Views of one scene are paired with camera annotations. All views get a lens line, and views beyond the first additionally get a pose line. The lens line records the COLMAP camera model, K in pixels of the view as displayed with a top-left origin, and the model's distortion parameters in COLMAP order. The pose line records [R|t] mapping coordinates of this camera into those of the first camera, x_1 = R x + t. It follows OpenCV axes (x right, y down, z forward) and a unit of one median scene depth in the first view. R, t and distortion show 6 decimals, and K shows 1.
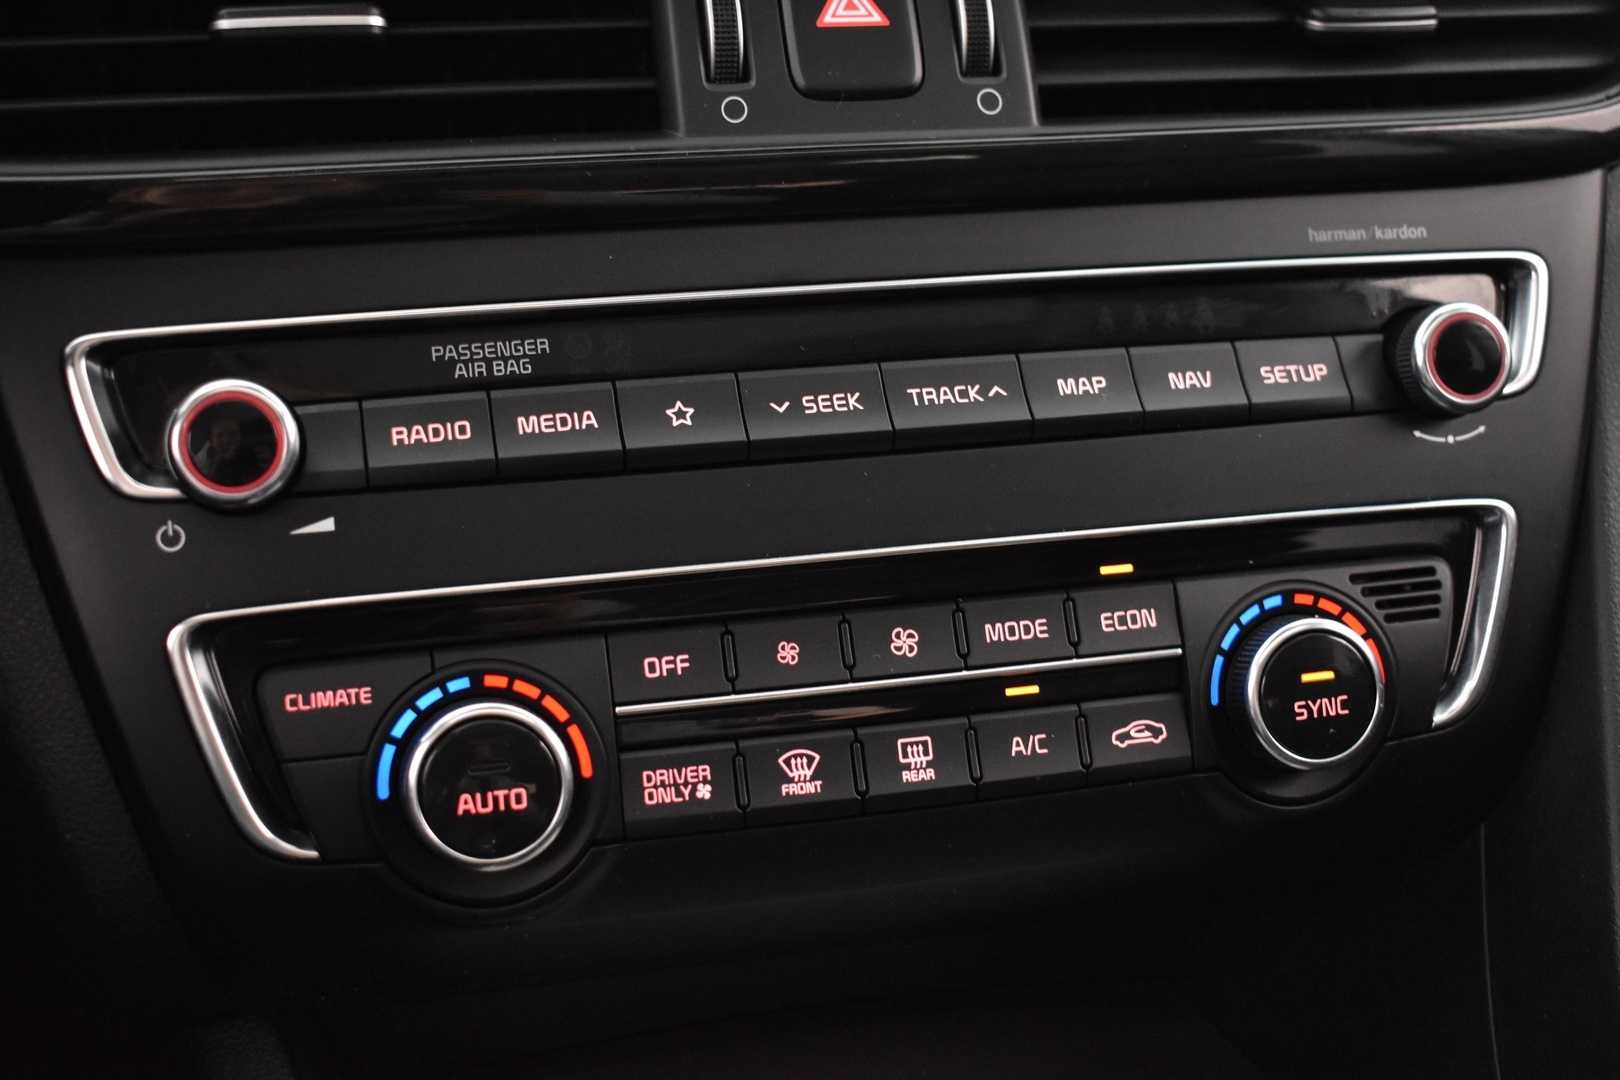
lens RADIAL K [[2076.2, 0, 814.0], [0, 2076.2, 531.1], [0, 0, 1]] dist [-0.043854, 0.000000]
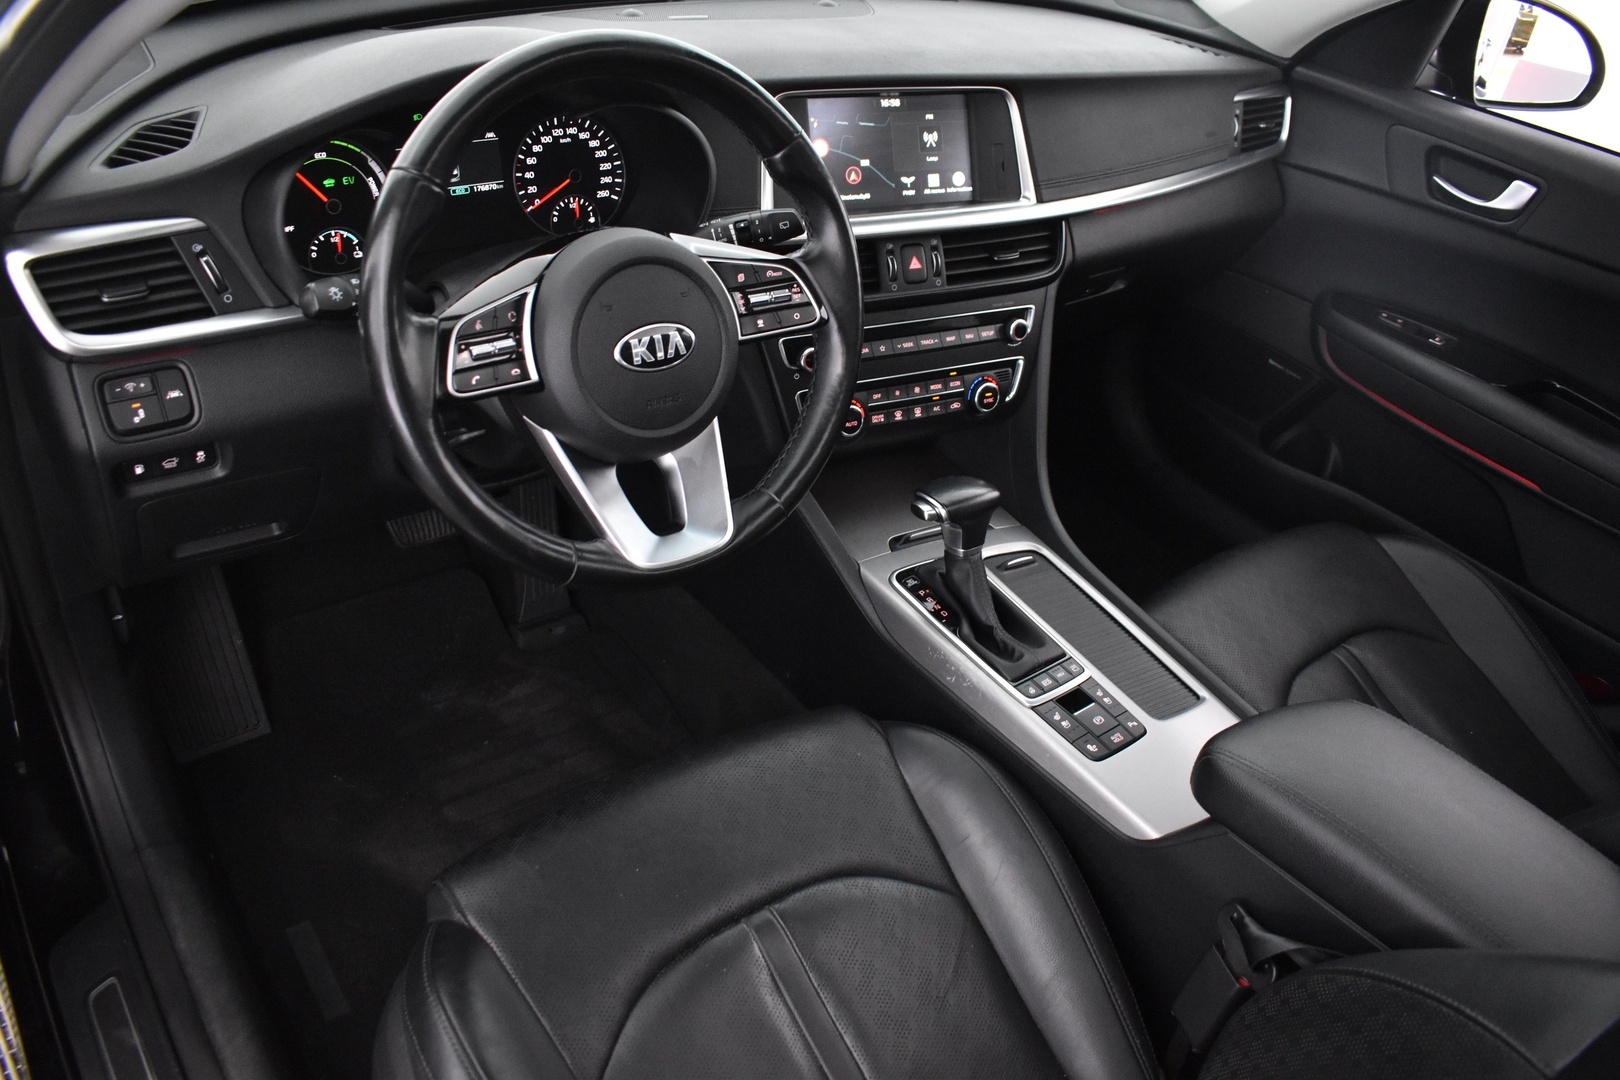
lens RADIAL K [[1266.8, 0, 821.2], [0, 1266.8, 529.3], [0, 0, 1]] dist [-0.094295, 0.017840]
pose [[0.962236, -0.036329, 0.269782, -1.081095], [-0.050173, 0.950407, 0.306936, -0.589077], [-0.267553, -0.308880, 0.912693, -1.978537]]
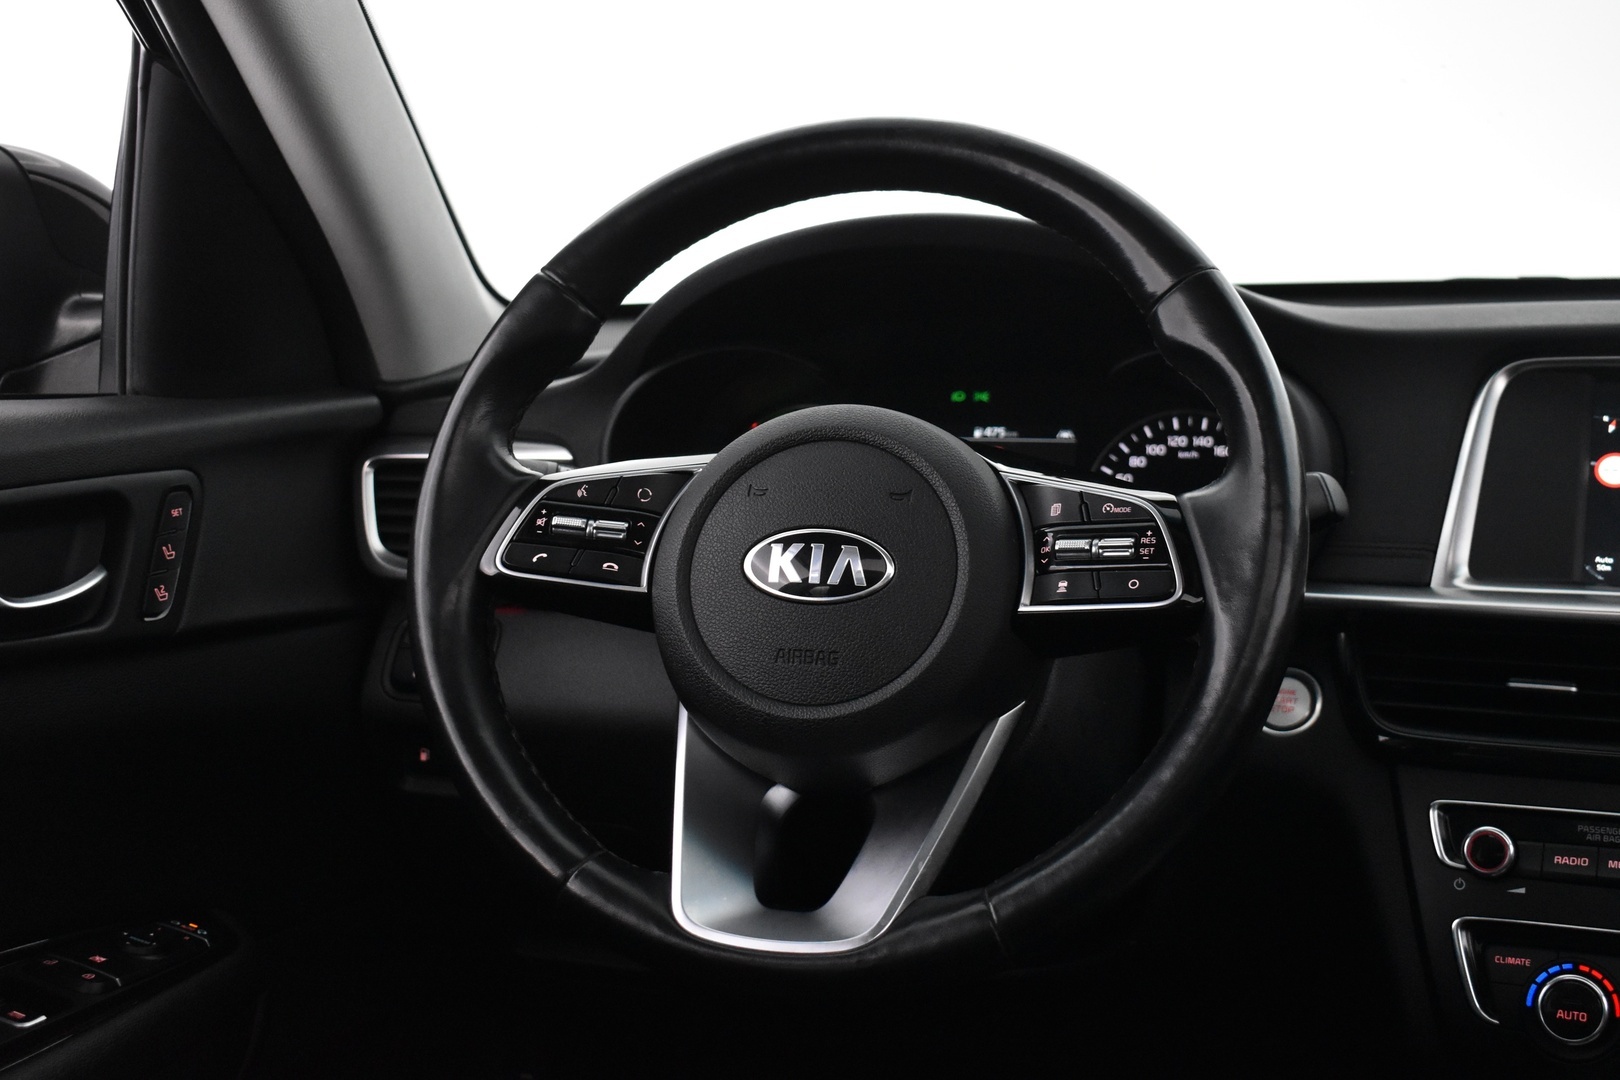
lens RADIAL K [[2006.7, 0, 813.8], [0, 2006.7, 526.3], [0, 0, 1]] dist [-0.050477, 0.000000]
pose [[0.772524, 0.071250, -0.630975, 0.563455], [-0.185291, 0.975732, -0.116678, 0.006682], [0.607350, 0.207051, 0.766979, -1.387544]]
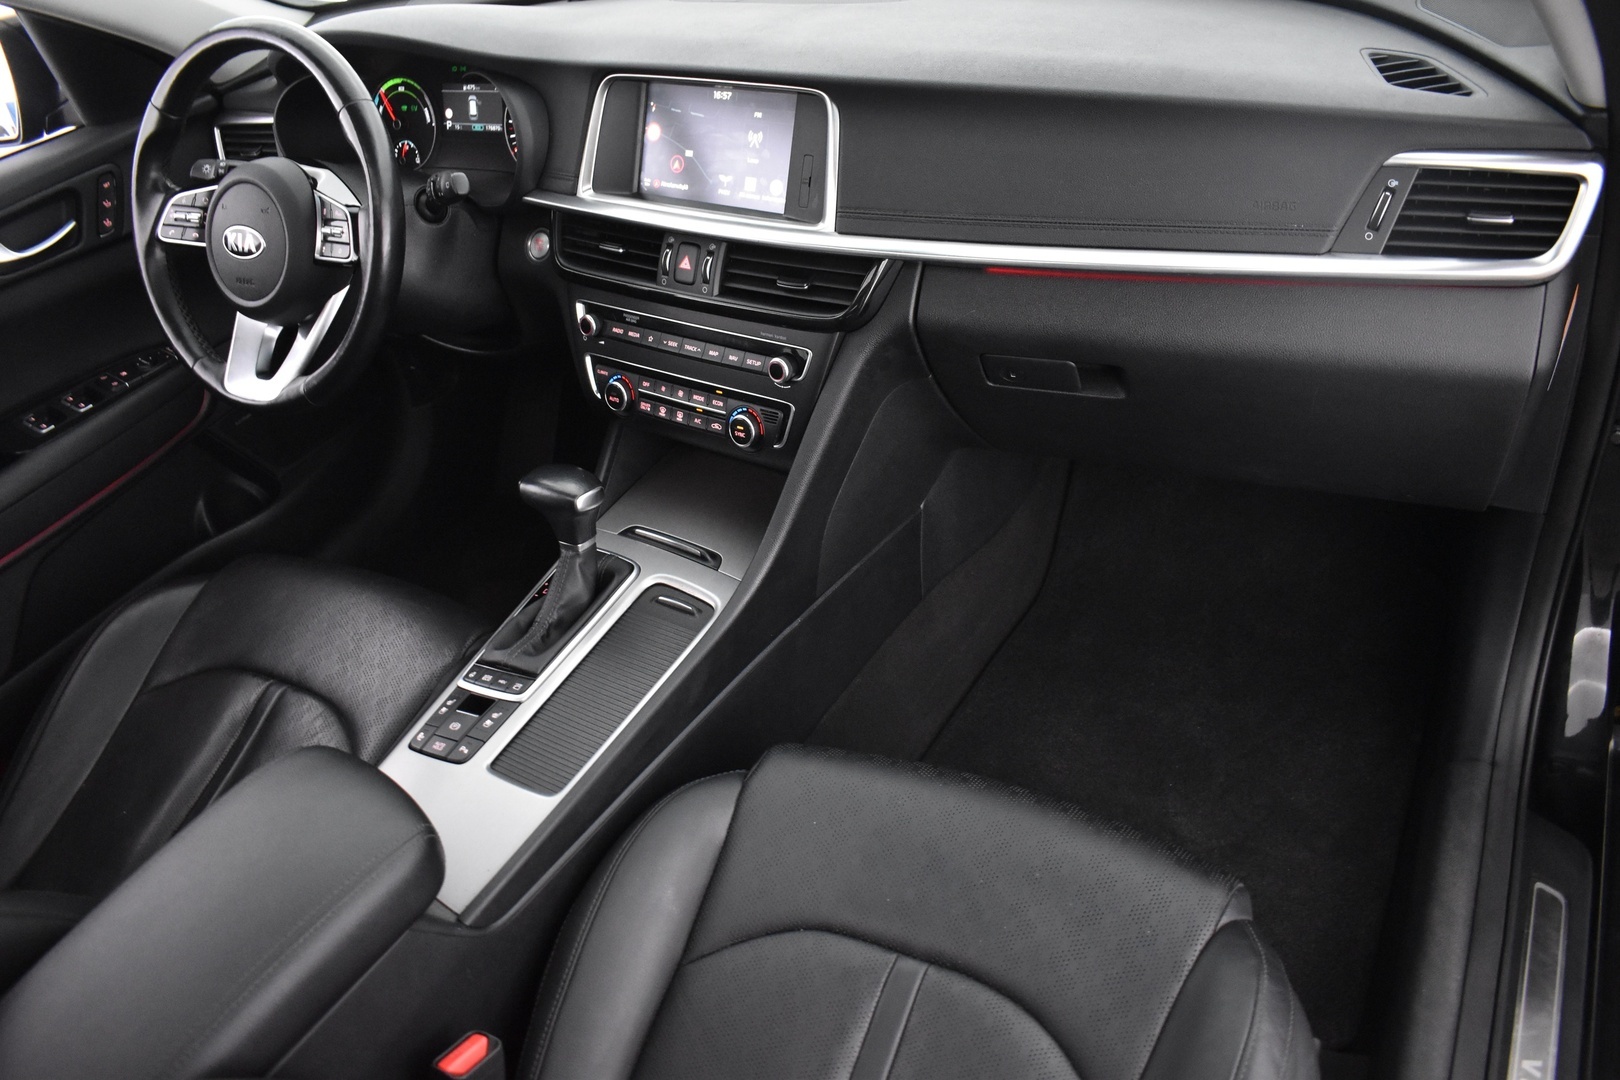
lens RADIAL K [[1266.8, 0, 801.7], [0, 1266.8, 523.9], [0, 0, 1]] dist [-0.094295, 0.017840]
pose [[0.622807, 0.384829, -0.681189, 2.485239], [-0.099004, 0.902433, 0.419300, -0.994656], [0.776086, -0.193703, 0.600141, -0.676283]]
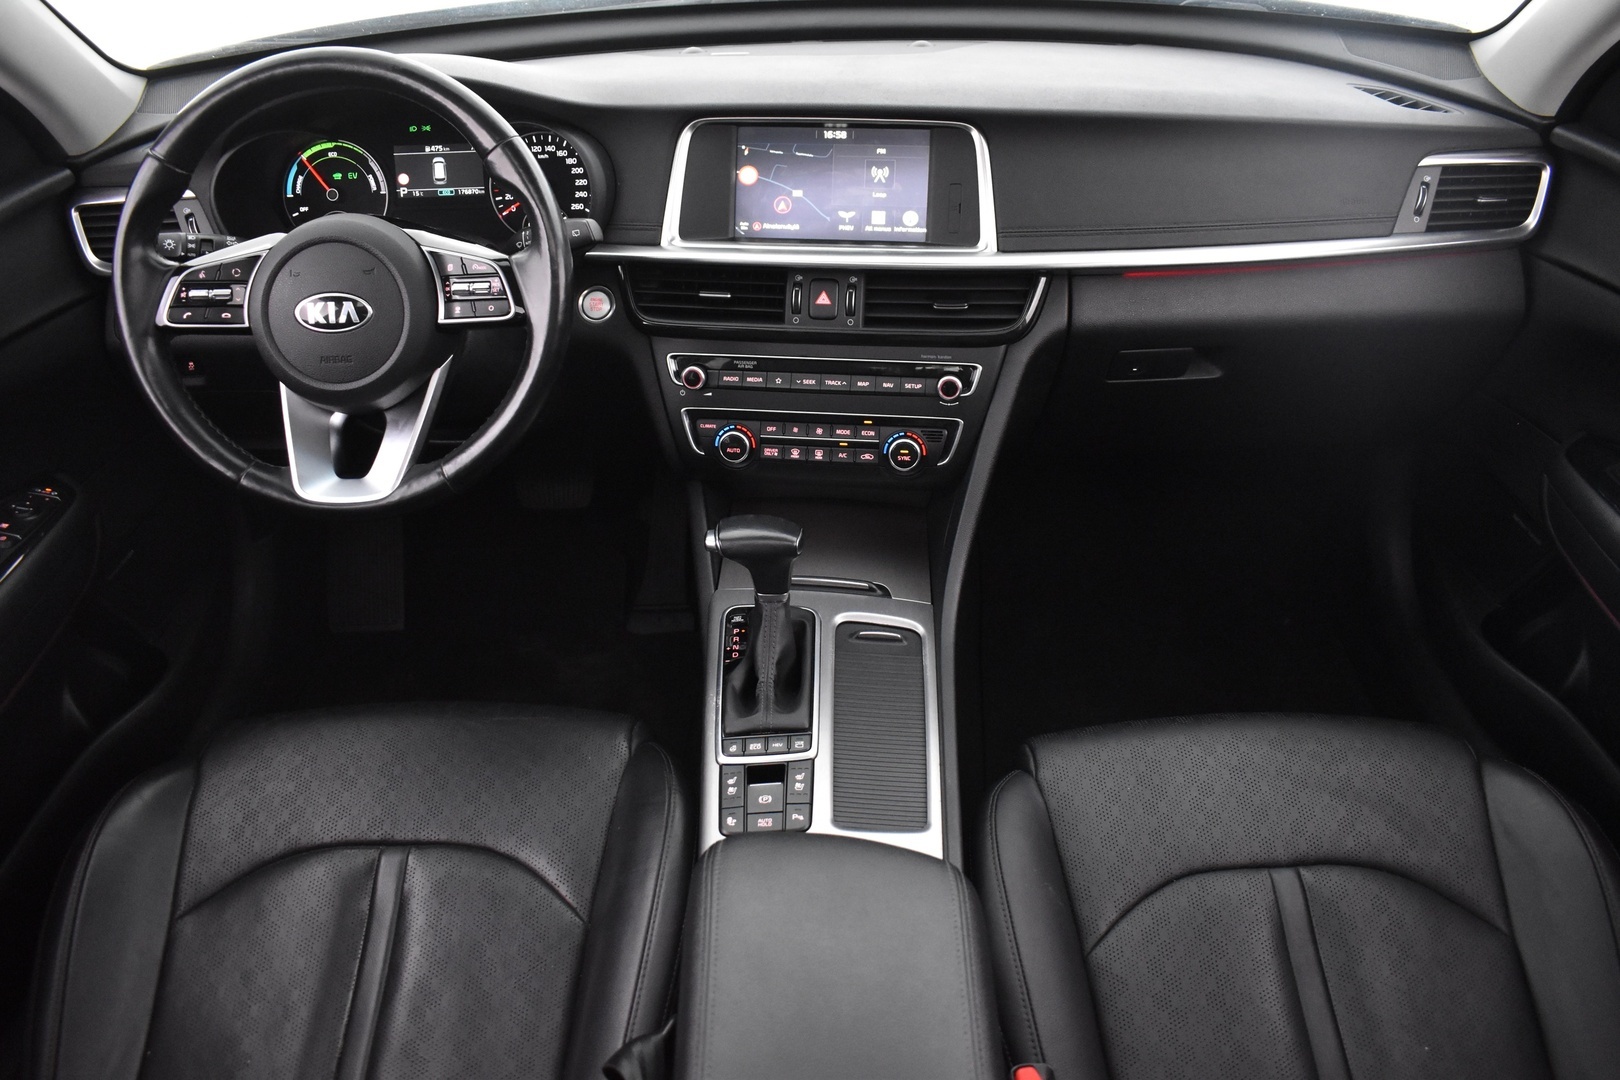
lens RADIAL K [[1266.8, 0, 811.2], [0, 1266.8, 526.1], [0, 0, 1]] dist [-0.094295, 0.017840]
pose [[0.924246, 0.192739, -0.329578, 1.095014], [-0.096954, 0.953412, 0.285668, -0.607931], [0.369282, -0.232073, 0.899874, -1.826468]]
